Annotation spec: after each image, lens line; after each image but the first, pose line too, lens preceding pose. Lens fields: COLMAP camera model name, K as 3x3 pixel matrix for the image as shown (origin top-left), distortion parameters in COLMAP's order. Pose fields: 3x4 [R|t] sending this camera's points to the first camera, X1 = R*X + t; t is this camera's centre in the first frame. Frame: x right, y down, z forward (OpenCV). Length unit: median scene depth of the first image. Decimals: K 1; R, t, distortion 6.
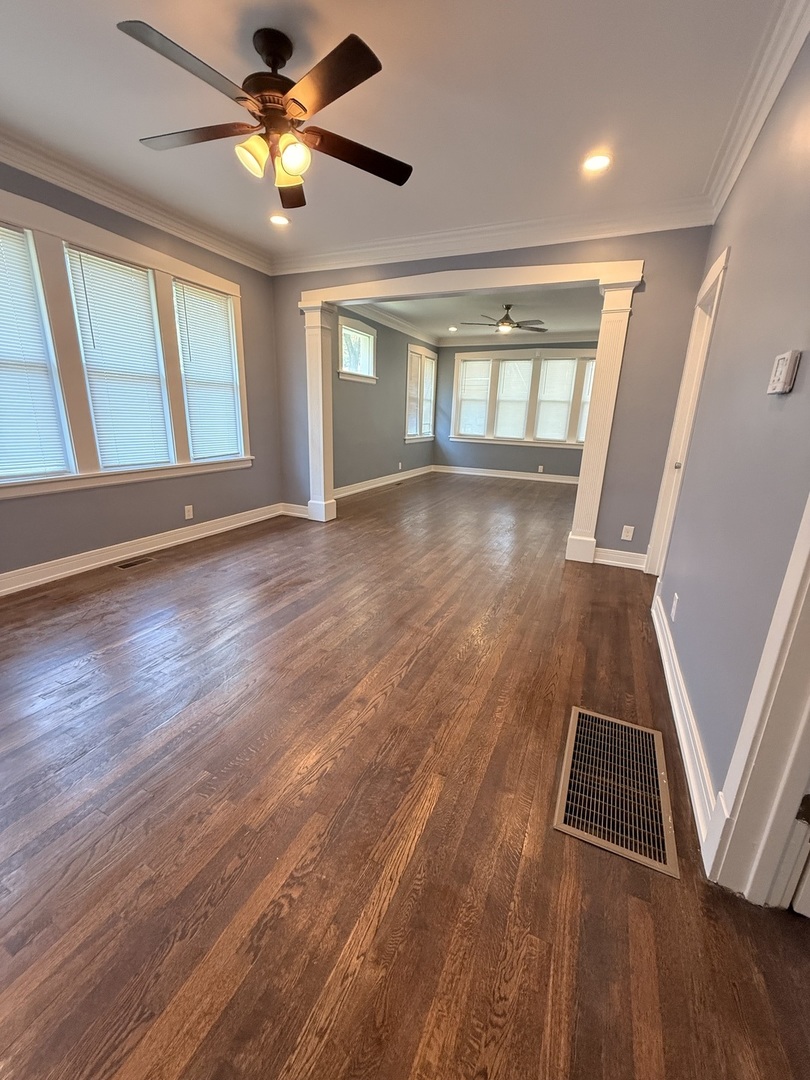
lens RADIAL K [[432.9, 0, 404.2], [0, 432.9, 542.4], [0, 0, 1]] dist [-0.000533, 0.000597]
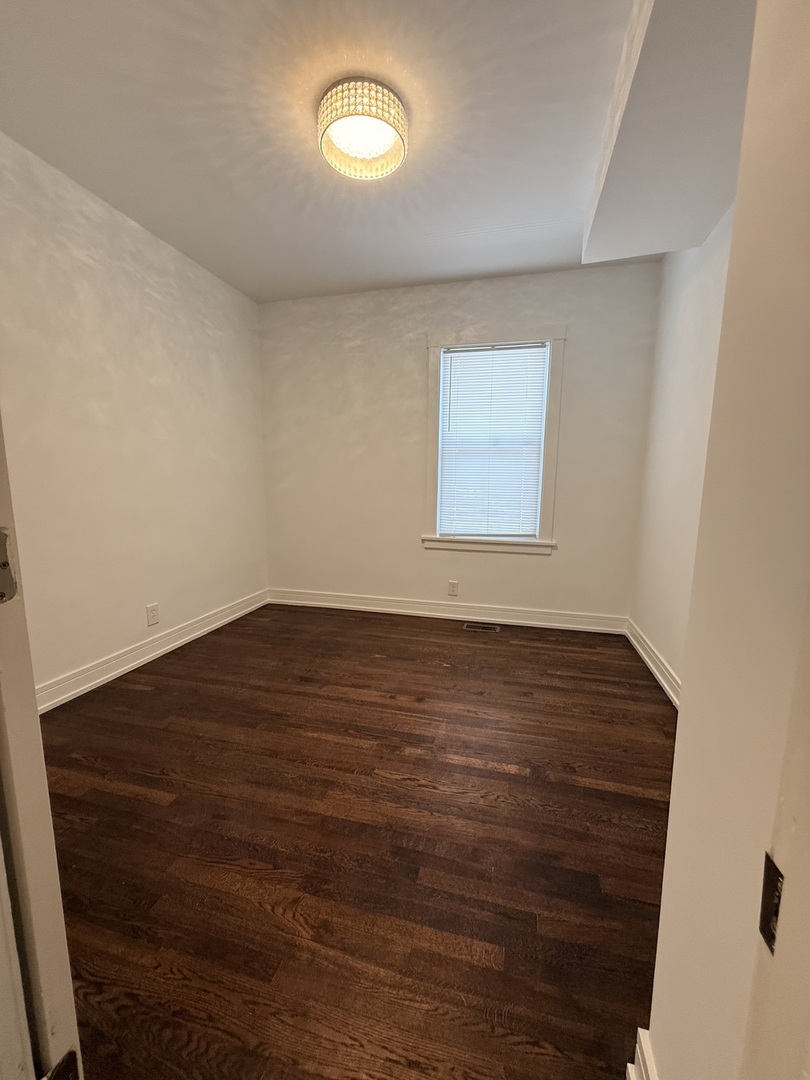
lens RADIAL K [[432.9, 0, 404.2], [0, 432.9, 542.4], [0, 0, 1]] dist [-0.000533, 0.000597]
pose [[0.184655, 0.123015, -0.975074, 0.416174], [-0.269460, 0.960454, 0.070142, -0.220130], [0.945142, 0.249792, 0.210501, 0.733565]]
